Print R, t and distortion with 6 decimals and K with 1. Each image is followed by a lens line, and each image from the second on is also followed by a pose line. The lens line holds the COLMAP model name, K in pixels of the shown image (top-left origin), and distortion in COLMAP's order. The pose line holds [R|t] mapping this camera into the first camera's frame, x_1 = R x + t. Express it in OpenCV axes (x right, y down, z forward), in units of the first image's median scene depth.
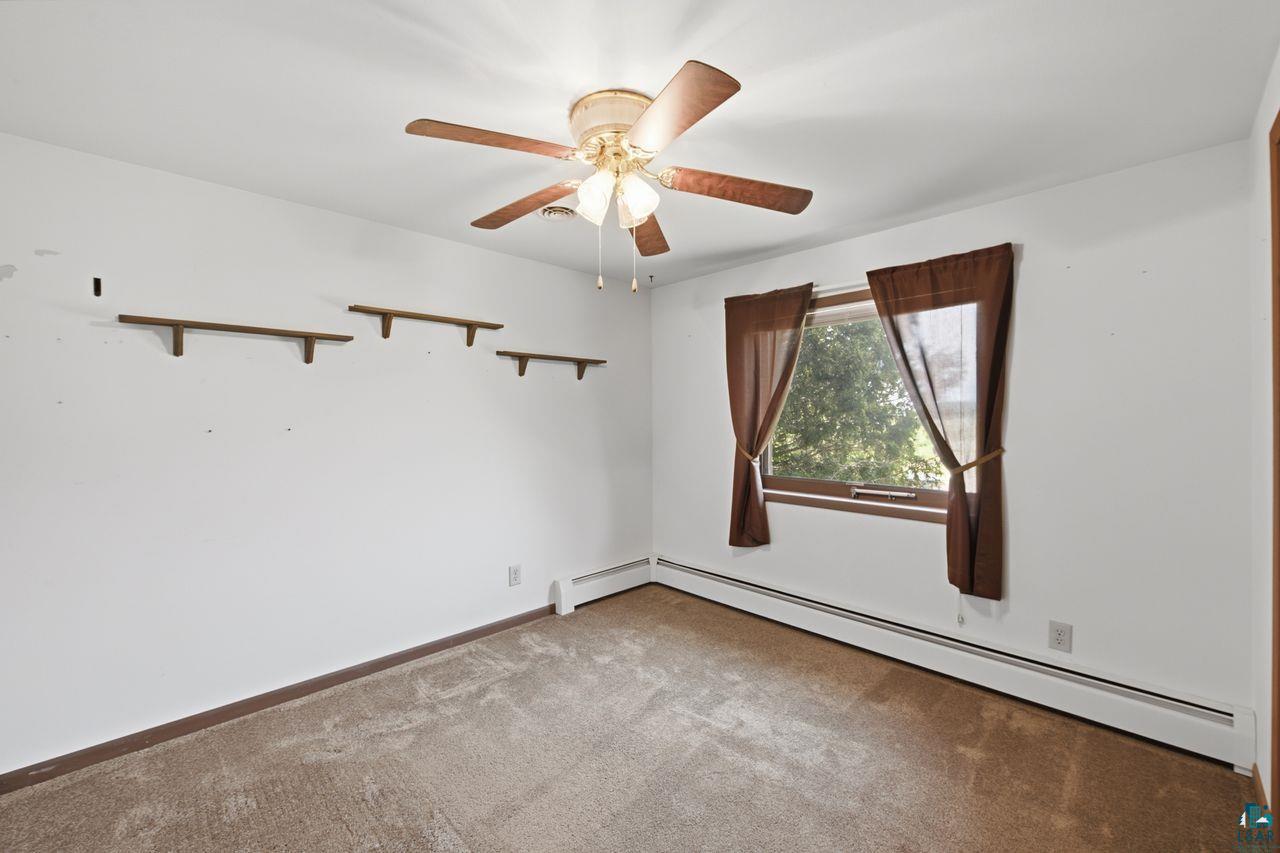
lens RADIAL K [[508.0, 0, 640.0], [0, 508.0, 426.5], [0, 0, 1]] dist [-0.000381, -0.000157]
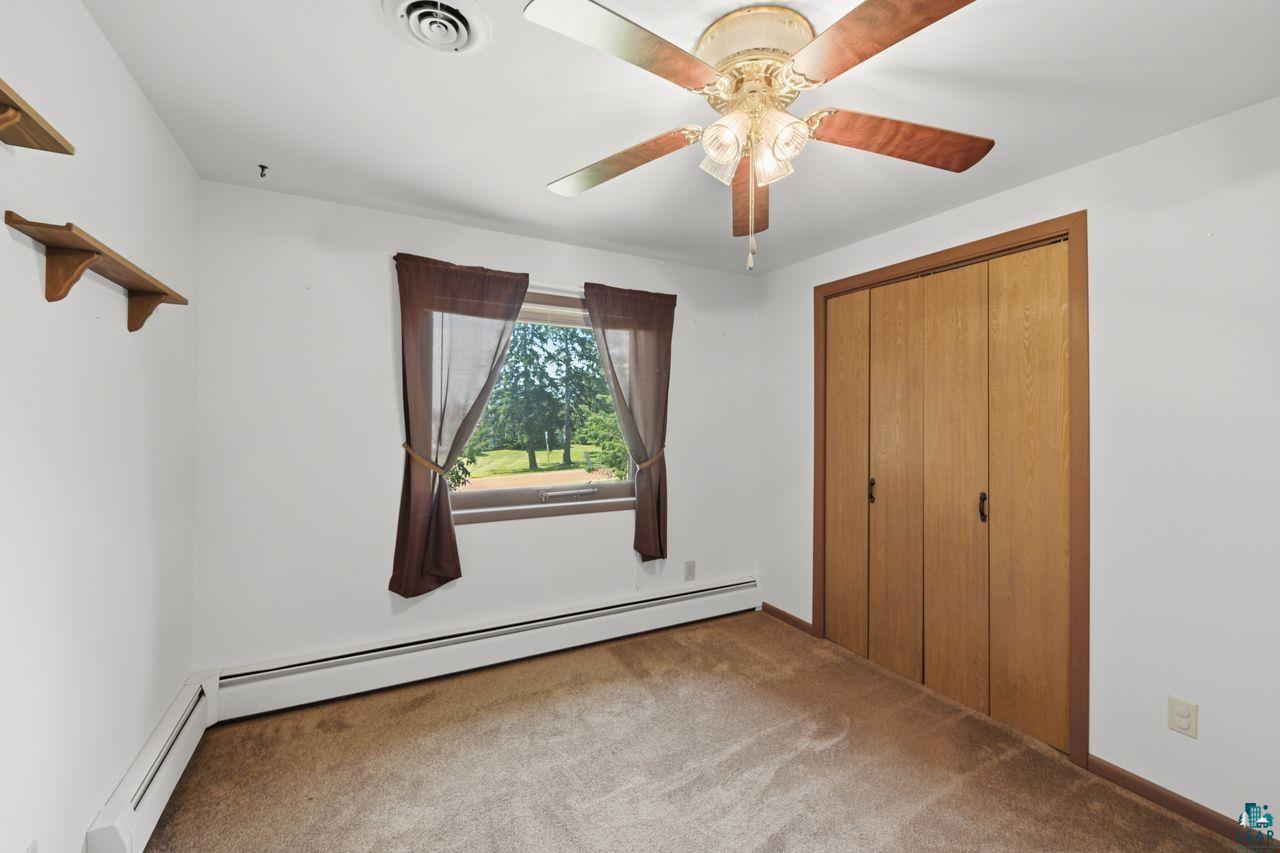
lens RADIAL K [[516.9, 0, 638.4], [0, 516.9, 417.2], [0, 0, 1]] dist [-0.000516, -0.000047]
pose [[0.278026, 0.010992, 0.960511, -0.536587], [0.009258, 0.999857, -0.014123, -0.009222], [-0.960529, 0.012819, 0.277885, 0.590598]]
